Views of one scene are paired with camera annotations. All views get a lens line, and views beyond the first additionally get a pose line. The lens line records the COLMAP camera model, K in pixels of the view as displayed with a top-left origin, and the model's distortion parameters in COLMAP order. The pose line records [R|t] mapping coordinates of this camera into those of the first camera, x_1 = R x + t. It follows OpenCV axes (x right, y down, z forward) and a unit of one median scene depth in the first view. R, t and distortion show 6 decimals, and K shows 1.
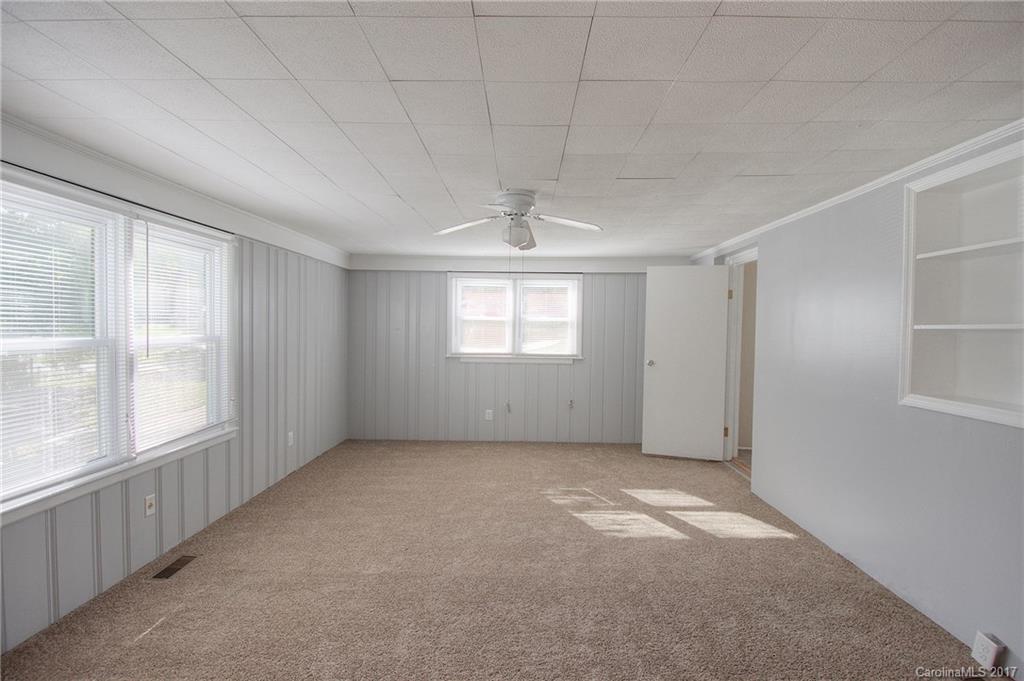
lens RADIAL K [[455.6, 0, 513.6], [0, 455.6, 341.1], [0, 0, 1]] dist [0.007937, -0.016386]
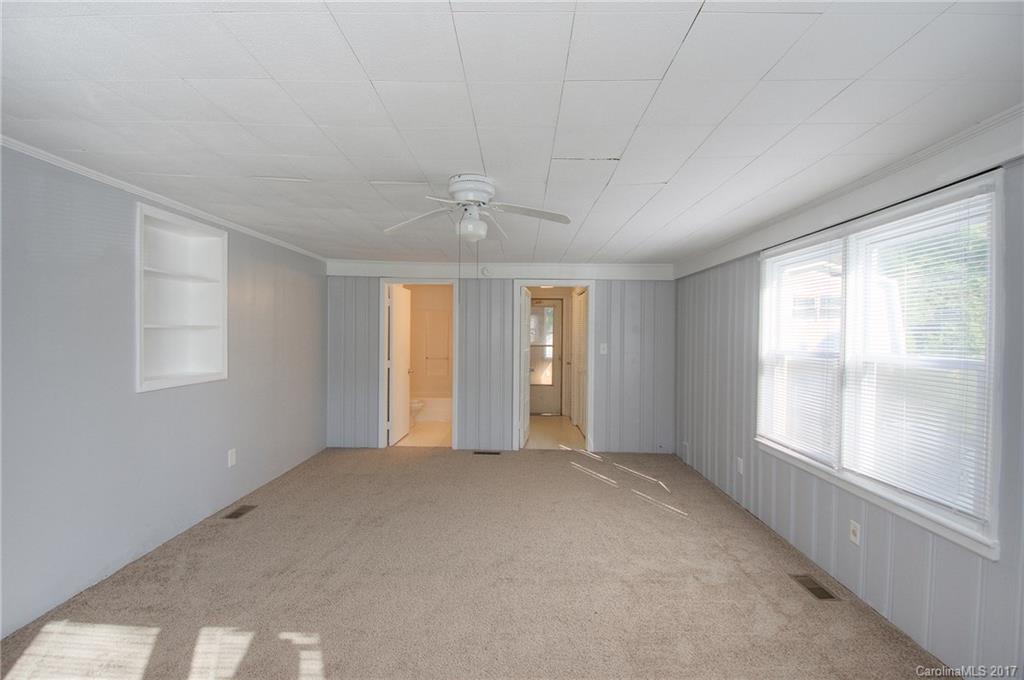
lens RADIAL K [[455.6, 0, 512.1], [0, 455.6, 337.9], [0, 0, 1]] dist [0.007937, -0.016386]
pose [[-0.999690, -0.024580, -0.003979, -0.074829], [-0.024710, 0.999017, 0.036807, -0.053067], [0.003070, 0.036894, -0.999314, 1.806467]]
